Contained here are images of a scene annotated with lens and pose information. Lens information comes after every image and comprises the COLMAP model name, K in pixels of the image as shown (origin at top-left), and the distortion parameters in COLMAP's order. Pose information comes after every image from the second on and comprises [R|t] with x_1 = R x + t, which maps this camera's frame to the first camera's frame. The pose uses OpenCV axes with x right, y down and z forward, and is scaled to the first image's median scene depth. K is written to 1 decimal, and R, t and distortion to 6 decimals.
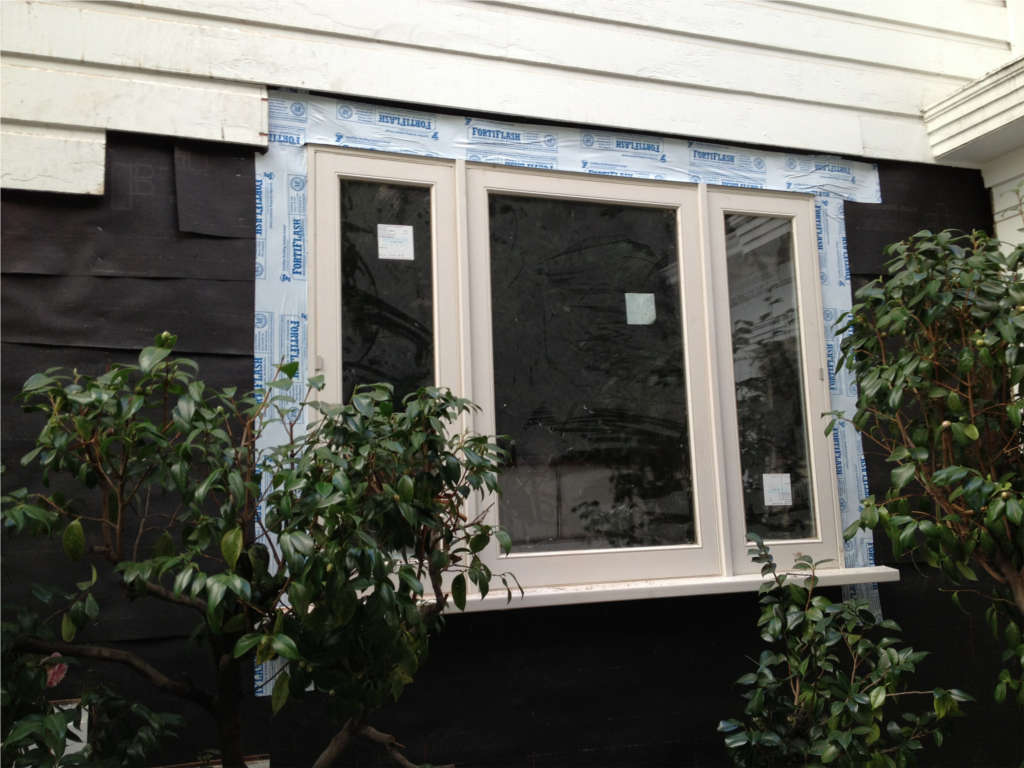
lens RADIAL K [[957.1, 0, 512.0], [0, 957.1, 384.0], [0, 0, 1]] dist [0.123074, -0.001809]
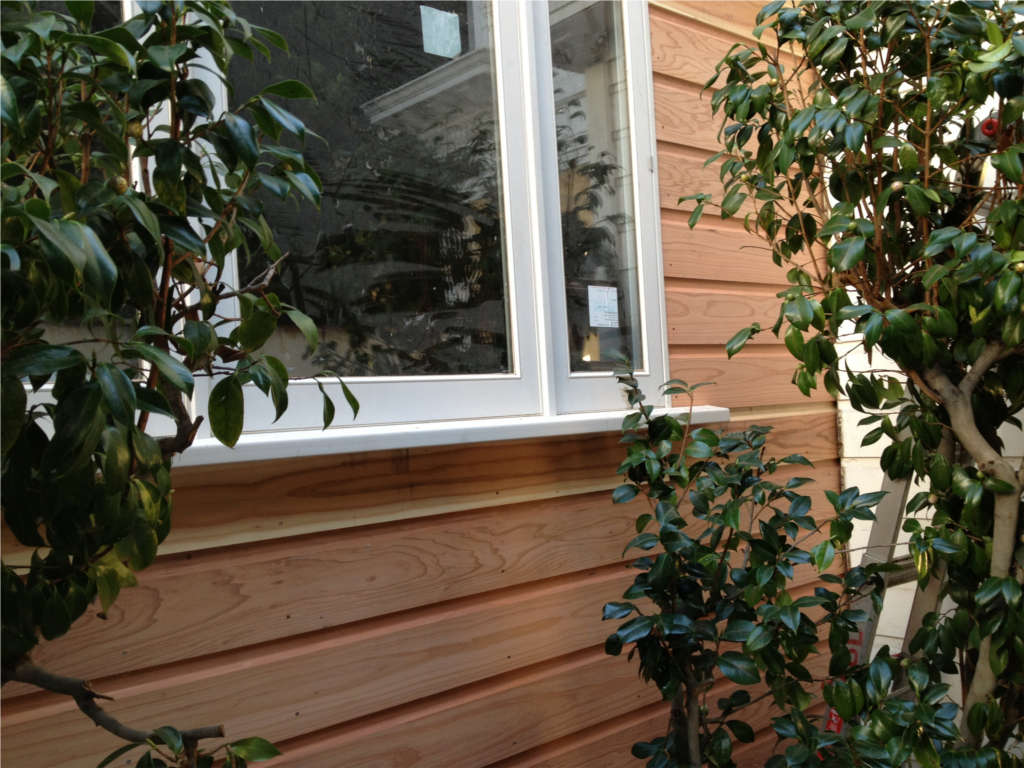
lens RADIAL K [[957.1, 0, 512.0], [0, 957.1, 384.0], [0, 0, 1]] dist [0.123074, -0.001809]
pose [[0.923275, 0.005293, 0.384104, -0.085964], [-0.041732, 0.995369, 0.086595, 0.112058], [-0.381867, -0.095981, 0.919220, 0.342301]]
